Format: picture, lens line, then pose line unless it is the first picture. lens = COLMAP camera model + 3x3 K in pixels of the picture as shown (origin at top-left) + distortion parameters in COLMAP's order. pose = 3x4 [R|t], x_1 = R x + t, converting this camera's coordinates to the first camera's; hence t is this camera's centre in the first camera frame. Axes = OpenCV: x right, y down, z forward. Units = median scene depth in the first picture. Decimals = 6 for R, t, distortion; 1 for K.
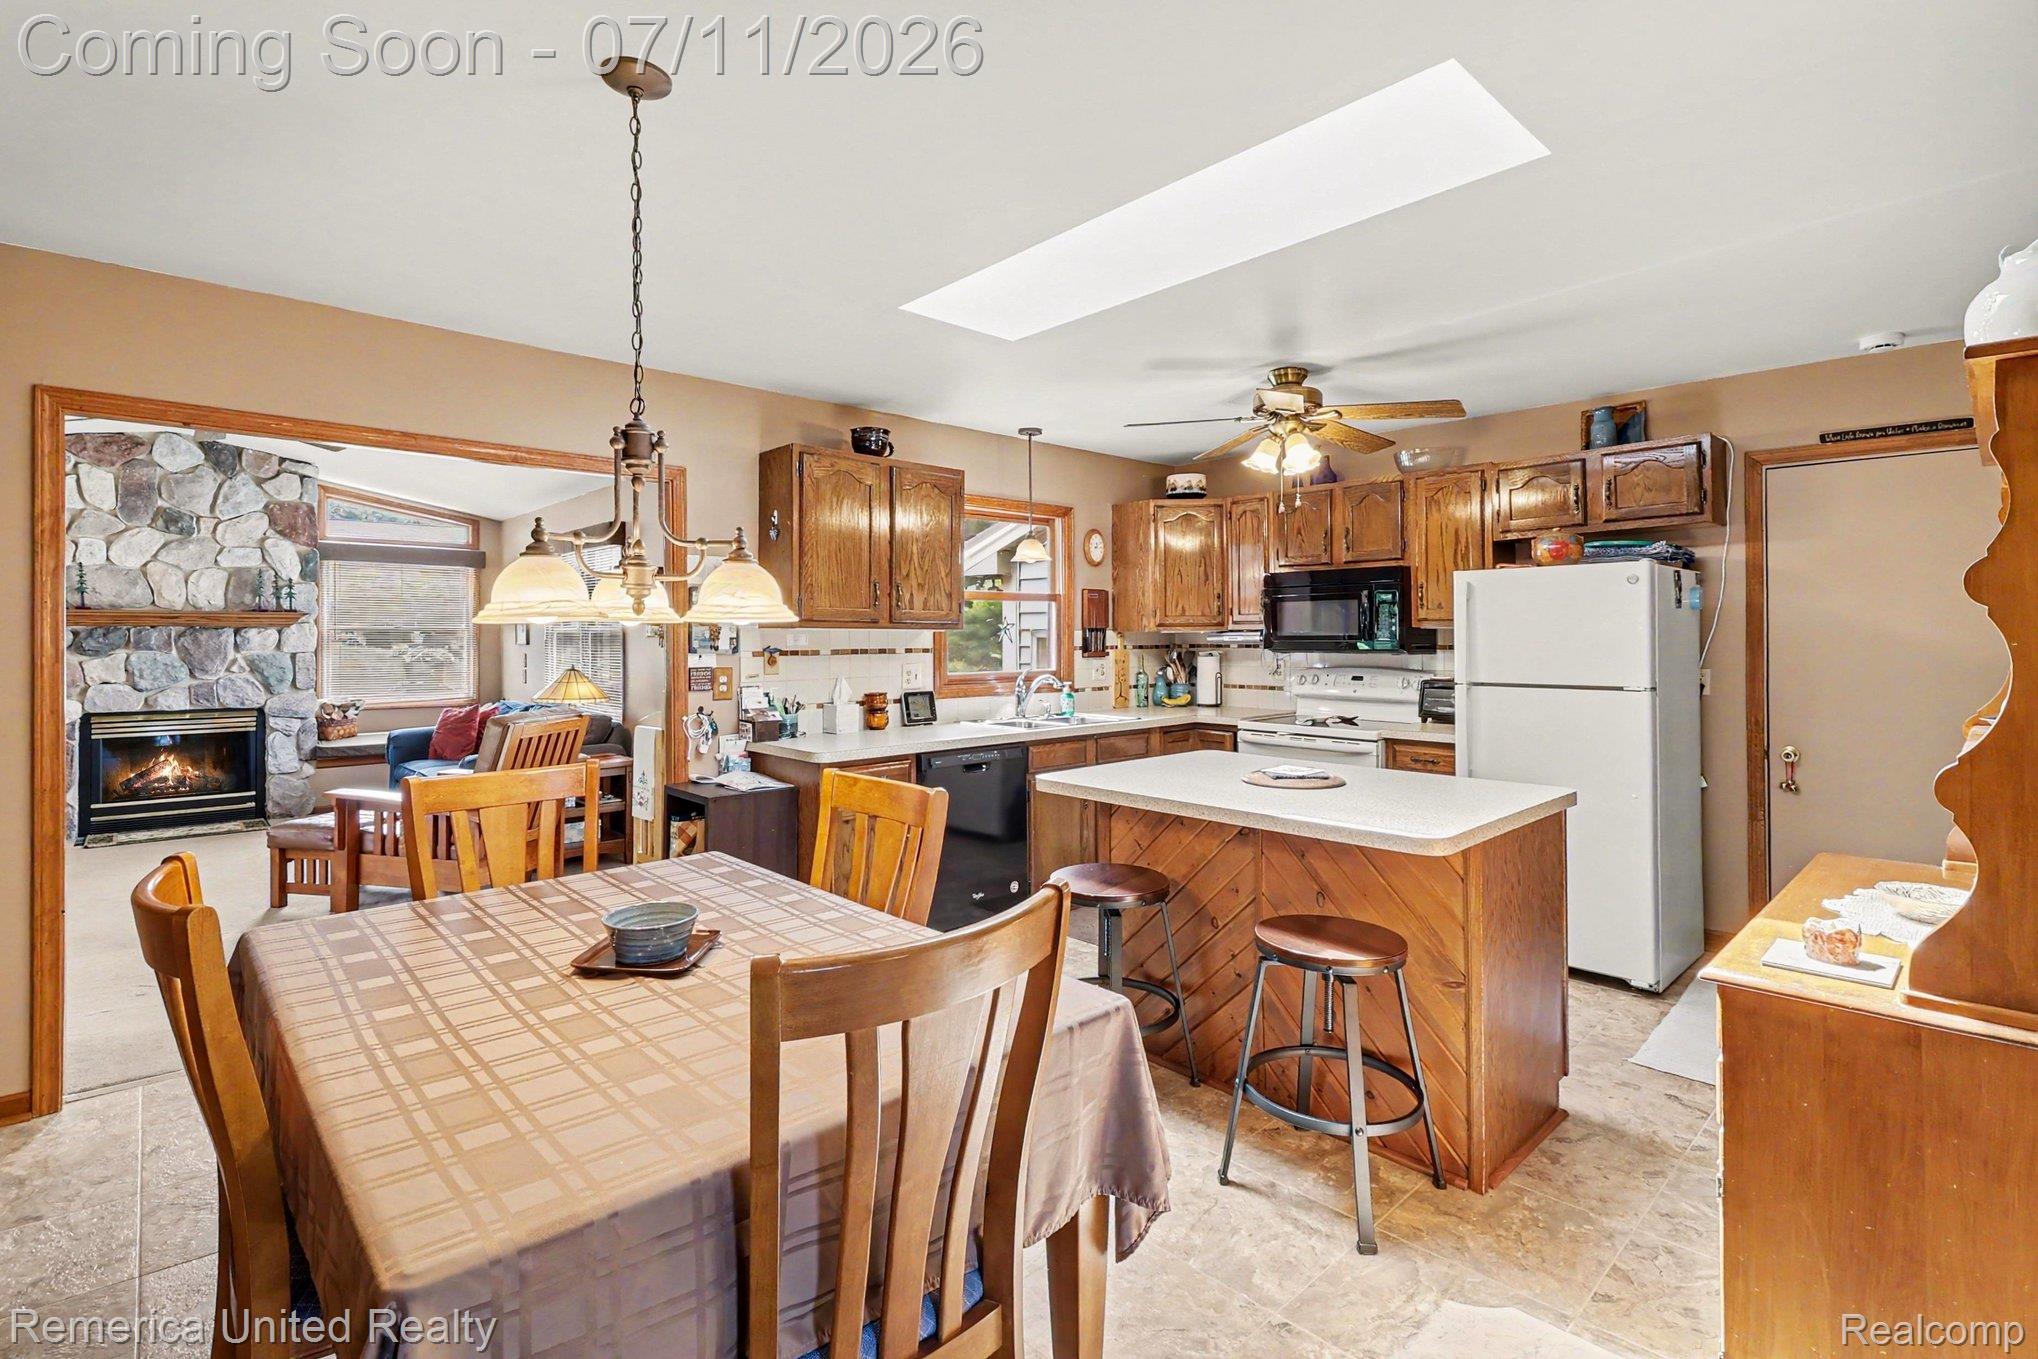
lens RADIAL K [[905.4, 0, 1020.0], [0, 905.4, 702.0], [0, 0, 1]] dist [-0.018204, 0.000017]
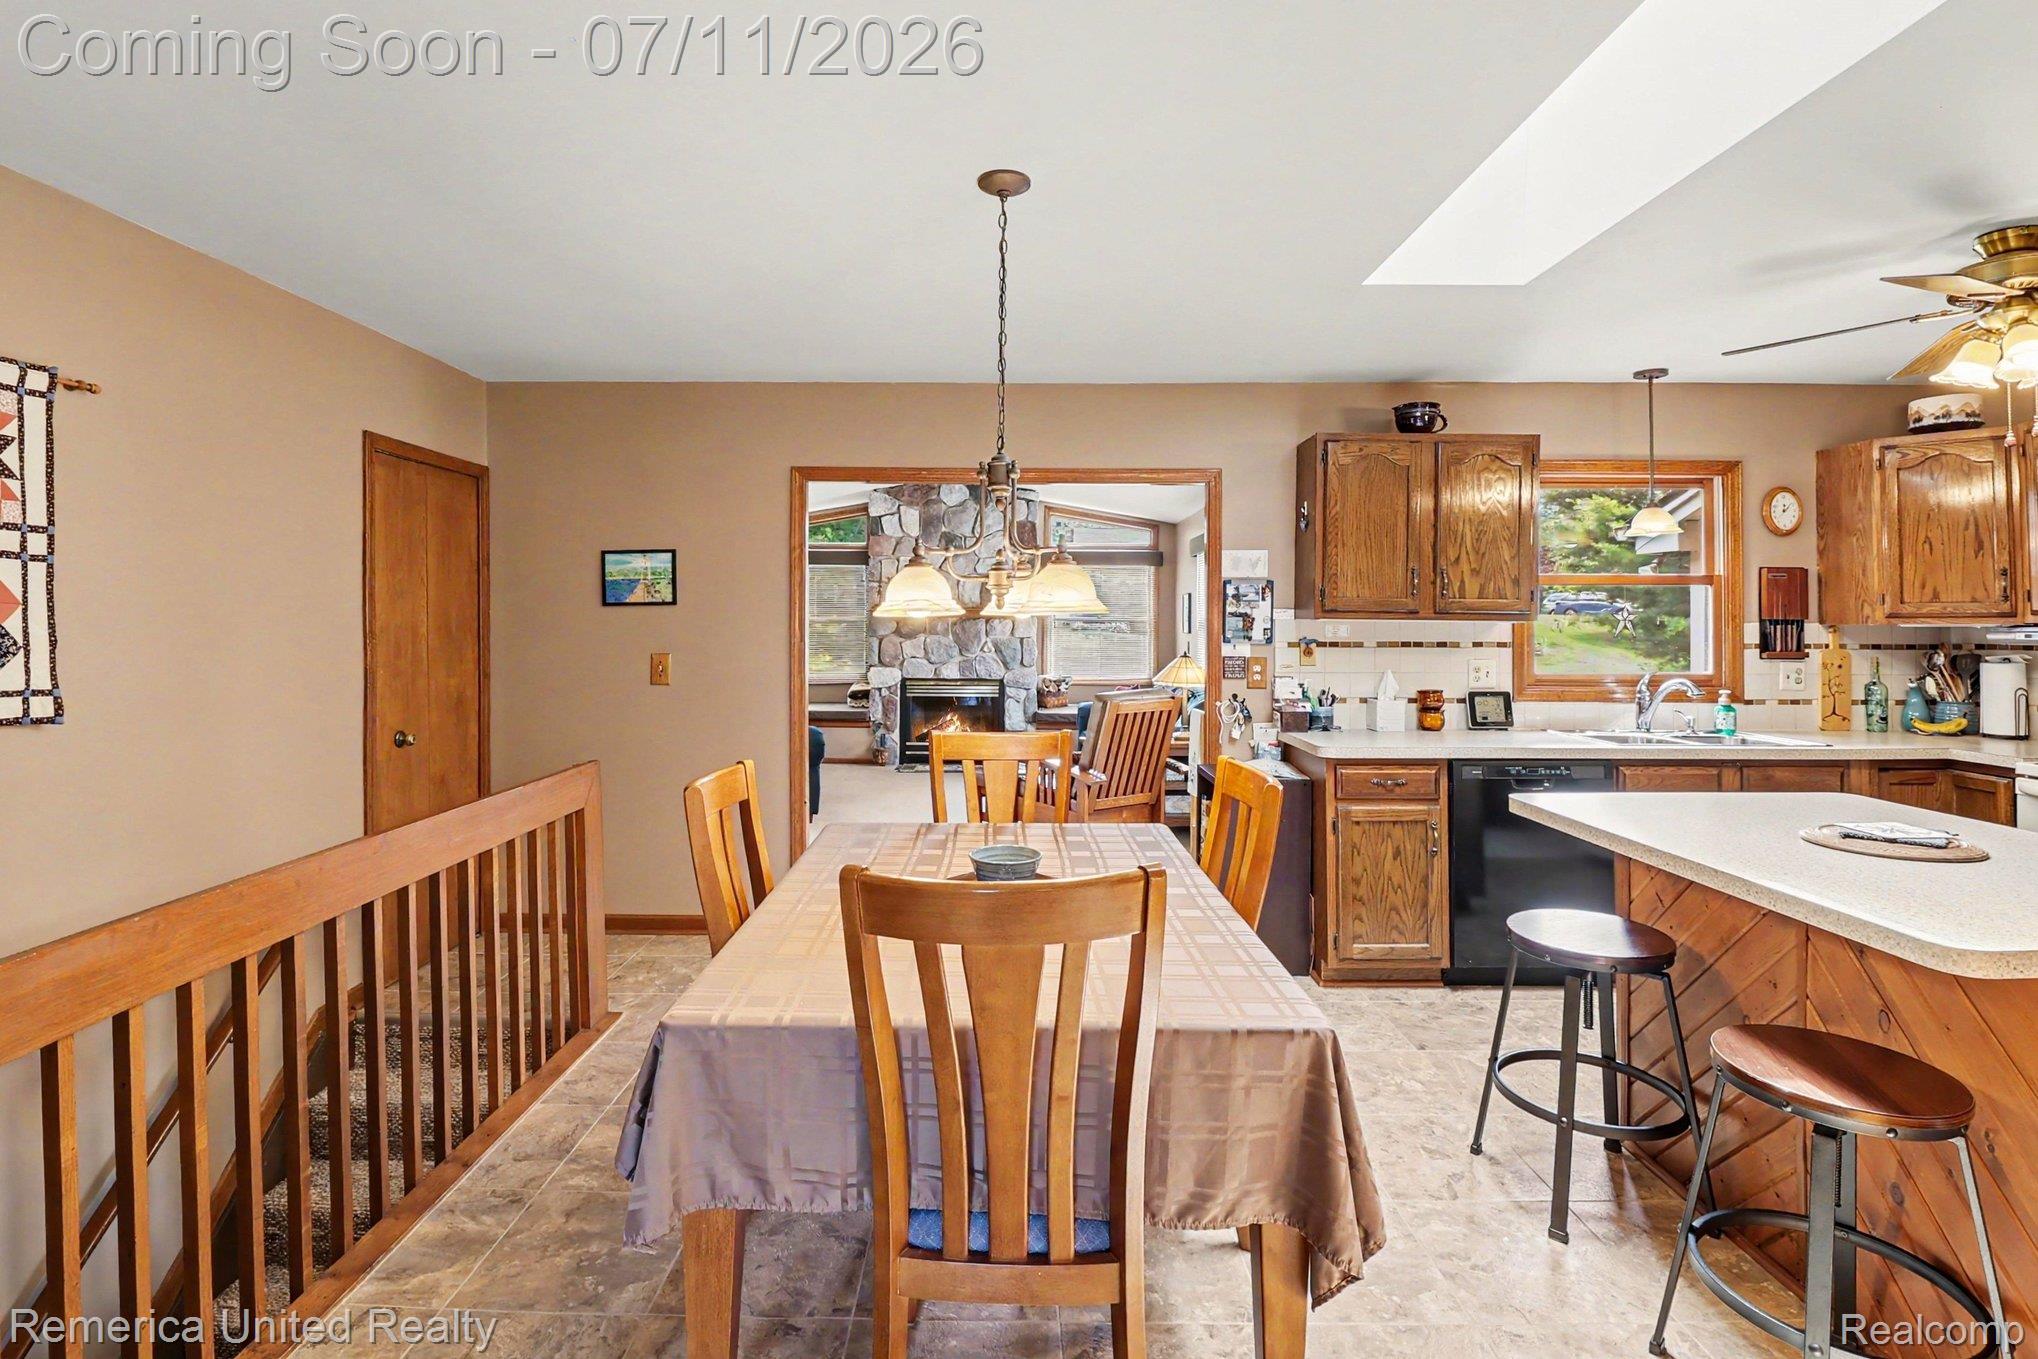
lens RADIAL K [[939.0, 0, 1019.0], [0, 939.0, 679.5], [0, 0, 1]] dist [-0.018658, -0.014742]
pose [[0.722194, 0.042828, -0.690364, 0.183192], [-0.054387, 0.998507, 0.005049, -0.002862], [0.689549, 0.033900, 0.723445, 0.032342]]
